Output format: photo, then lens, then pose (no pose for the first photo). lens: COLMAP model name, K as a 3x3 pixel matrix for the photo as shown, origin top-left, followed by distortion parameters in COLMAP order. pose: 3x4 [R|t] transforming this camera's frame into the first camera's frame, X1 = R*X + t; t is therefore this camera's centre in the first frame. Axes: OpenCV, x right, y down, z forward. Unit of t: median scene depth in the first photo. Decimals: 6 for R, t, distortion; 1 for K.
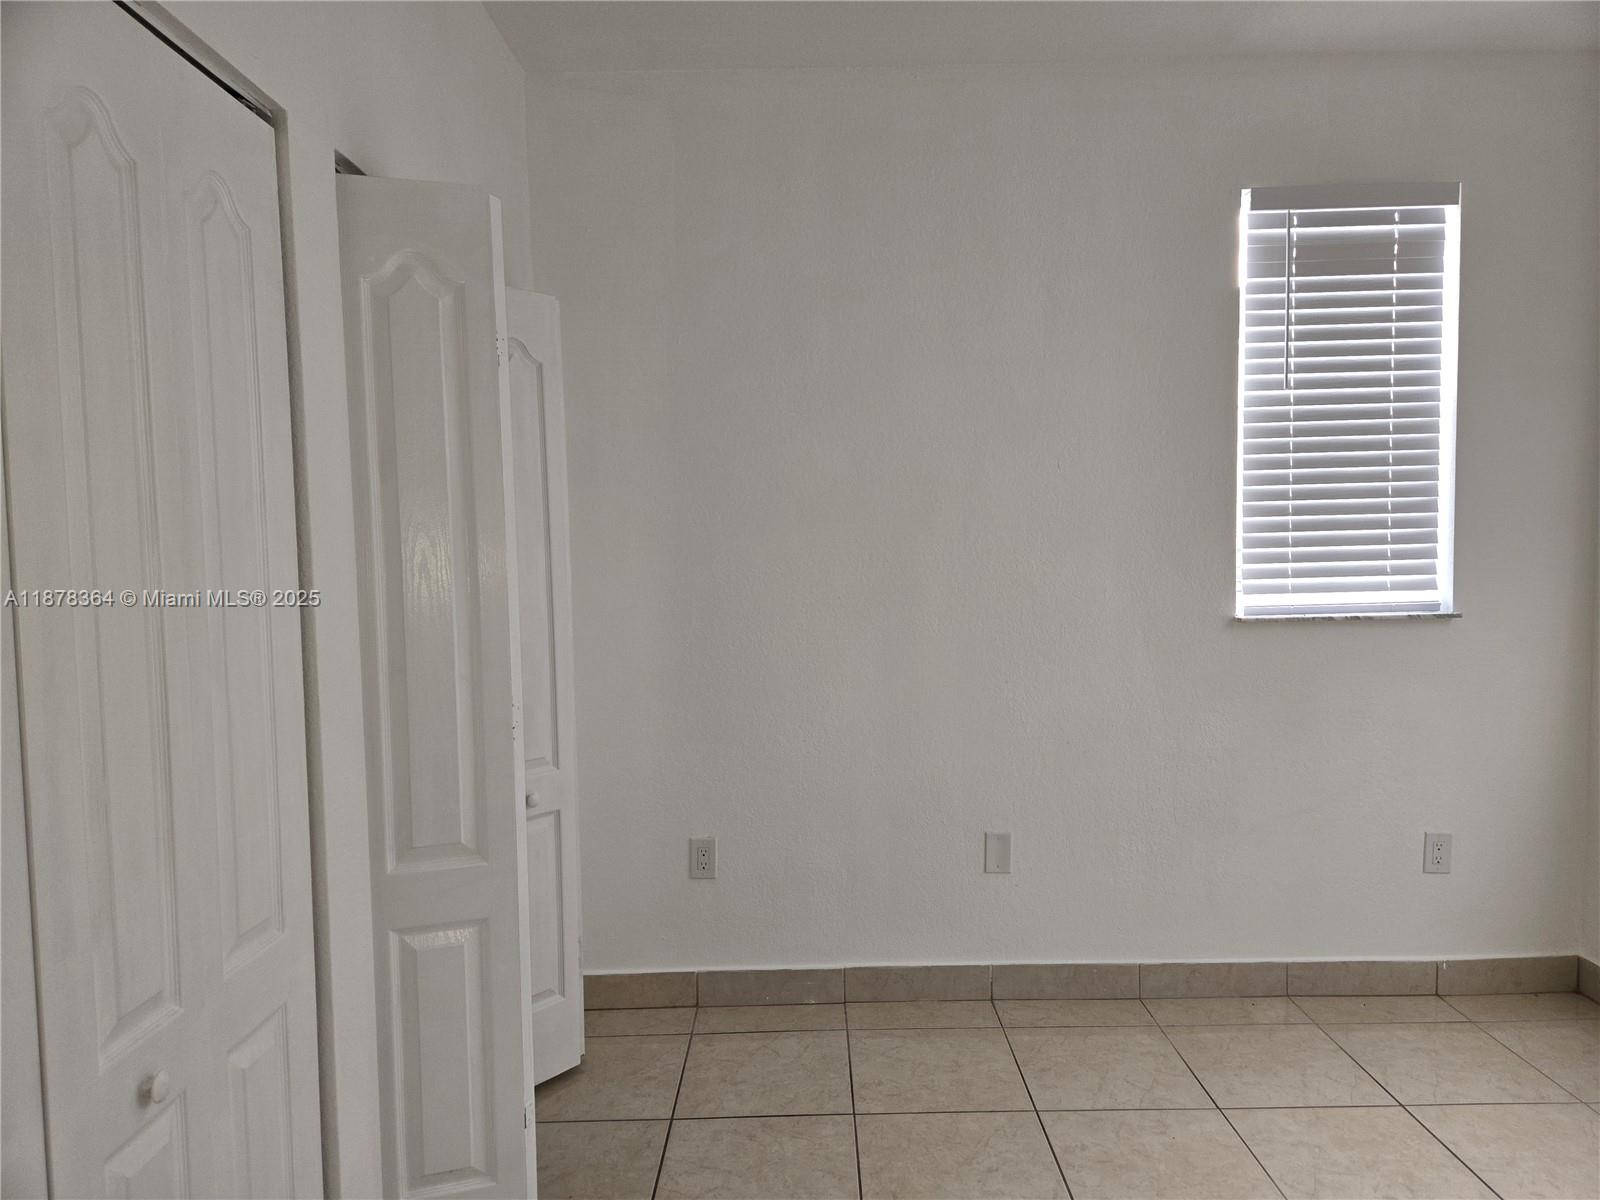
lens RADIAL K [[1079.0, 0, 820.3], [0, 1079.0, 613.9], [0, 0, 1]] dist [0.079503, -0.079195]
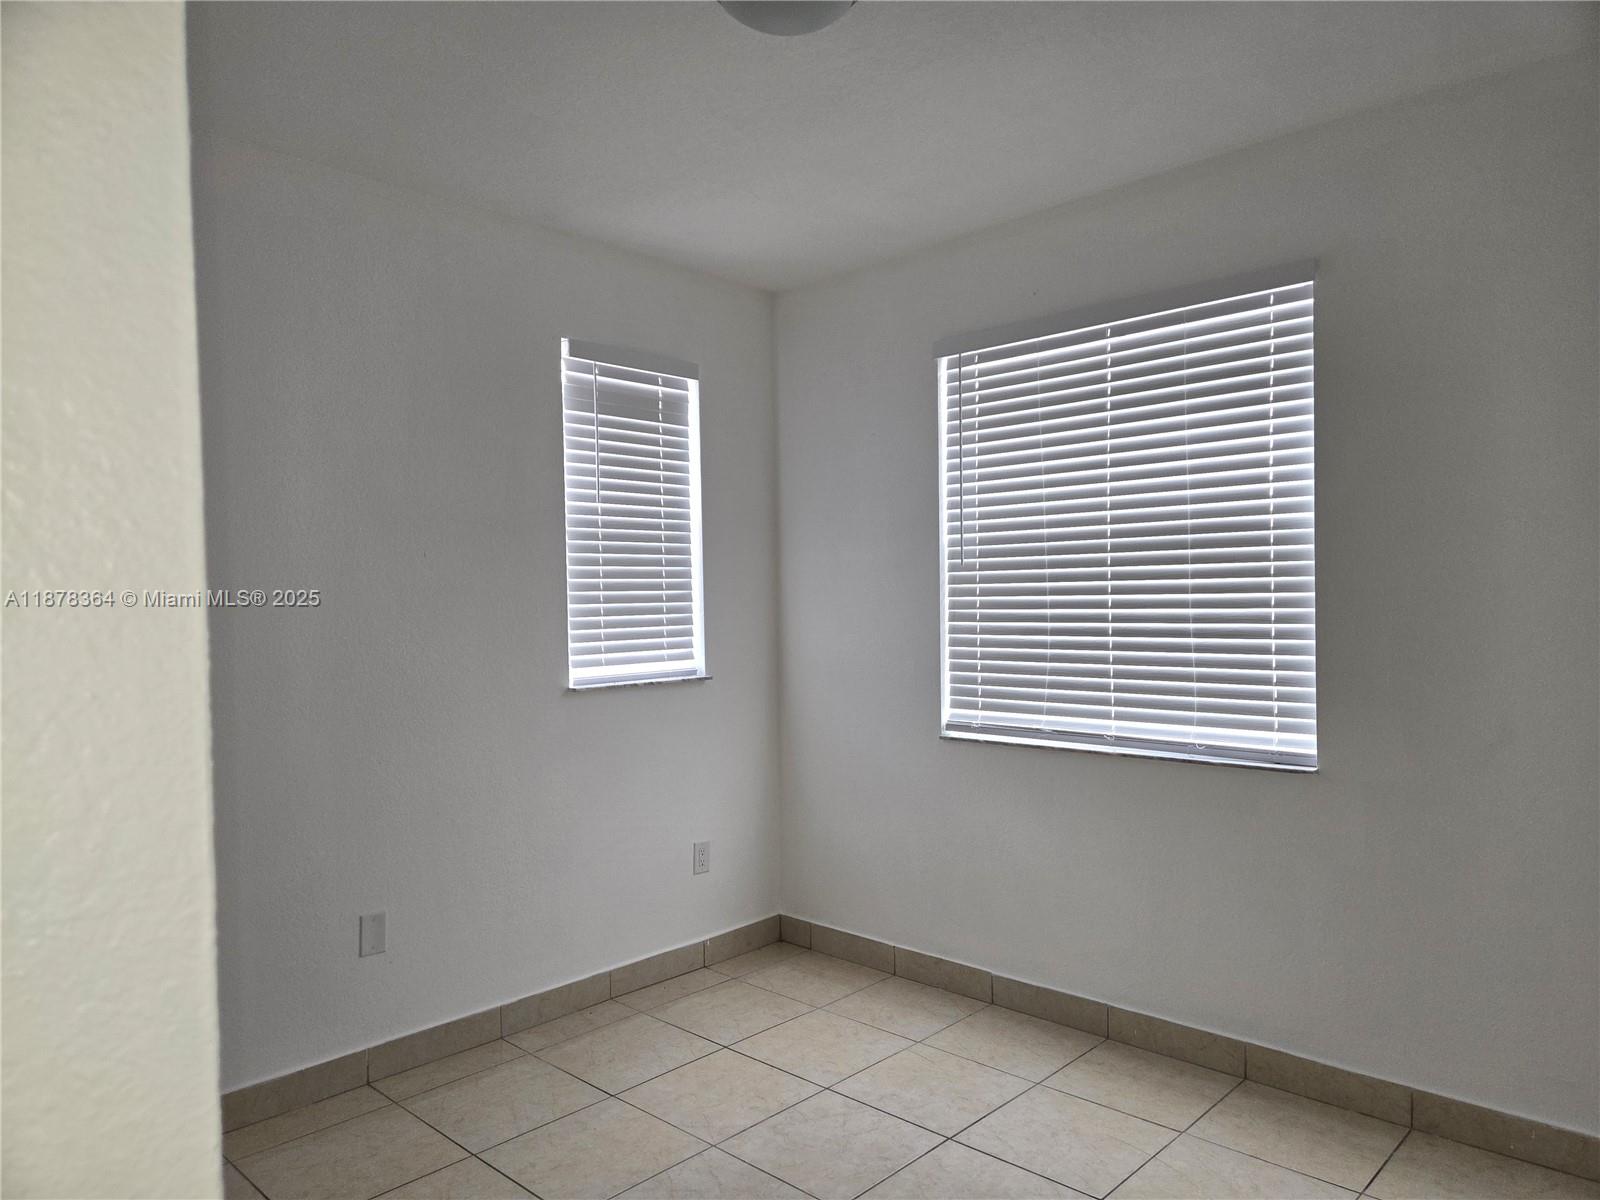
lens RADIAL K [[1079.0, 0, 820.3], [0, 1079.0, 613.9], [0, 0, 1]] dist [0.079503, -0.079195]
pose [[0.682087, -0.000202, 0.731271, -0.302898], [0.048121, 0.997845, -0.044609, -0.011427], [-0.729686, 0.065617, 0.680627, -0.017292]]
